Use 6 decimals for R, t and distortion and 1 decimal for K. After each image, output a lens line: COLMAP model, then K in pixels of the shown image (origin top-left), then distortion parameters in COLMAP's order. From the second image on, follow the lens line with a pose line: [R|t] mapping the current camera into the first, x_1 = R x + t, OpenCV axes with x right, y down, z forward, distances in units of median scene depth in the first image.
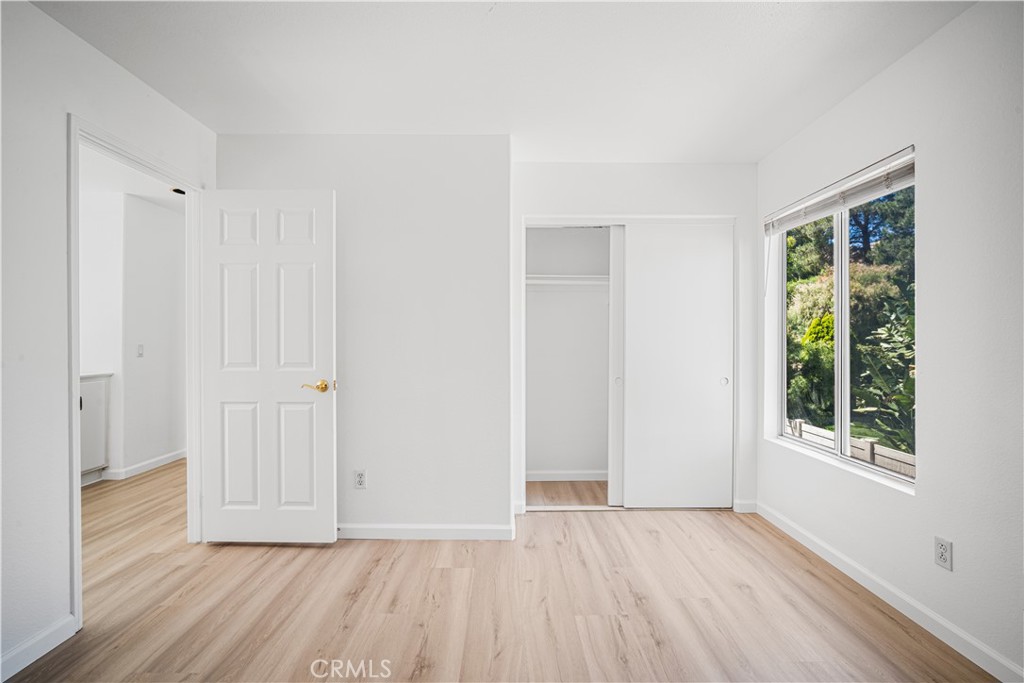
lens RADIAL K [[450.3, 0, 514.2], [0, 450.3, 337.6], [0, 0, 1]] dist [-0.008544, 0.001268]
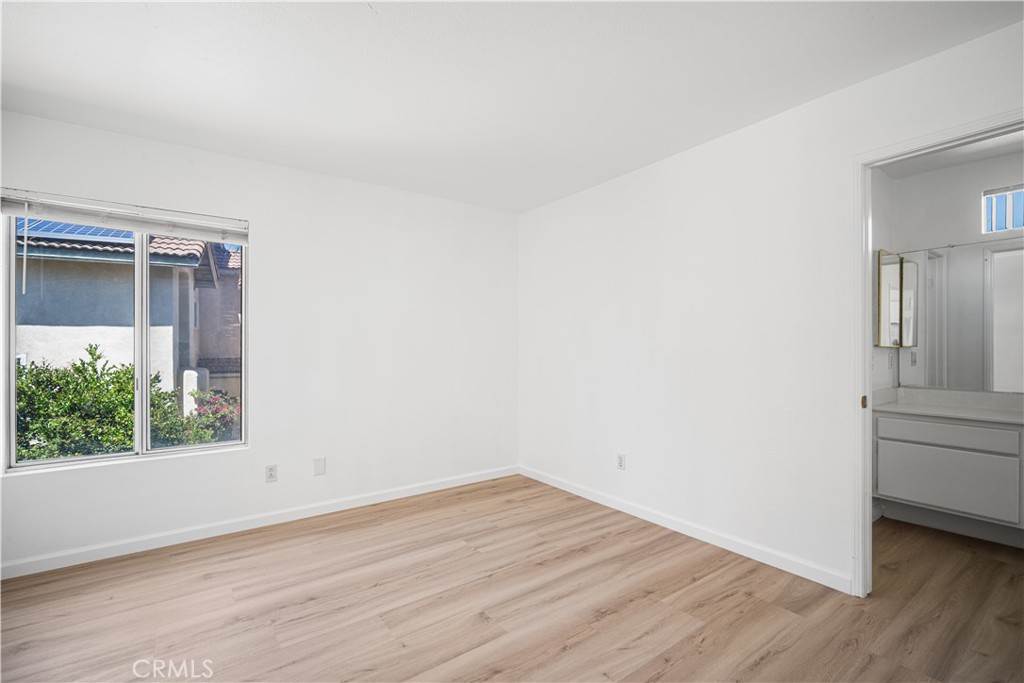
lens RADIAL K [[448.1, 0, 507.7], [0, 448.1, 347.8], [0, 0, 1]] dist [-0.009082, 0.001008]
pose [[-0.560230, 0.008253, 0.828296, -0.820468], [0.011536, 0.999931, -0.002161, 0.025953], [-0.828257, 0.008344, -0.560287, 1.068860]]
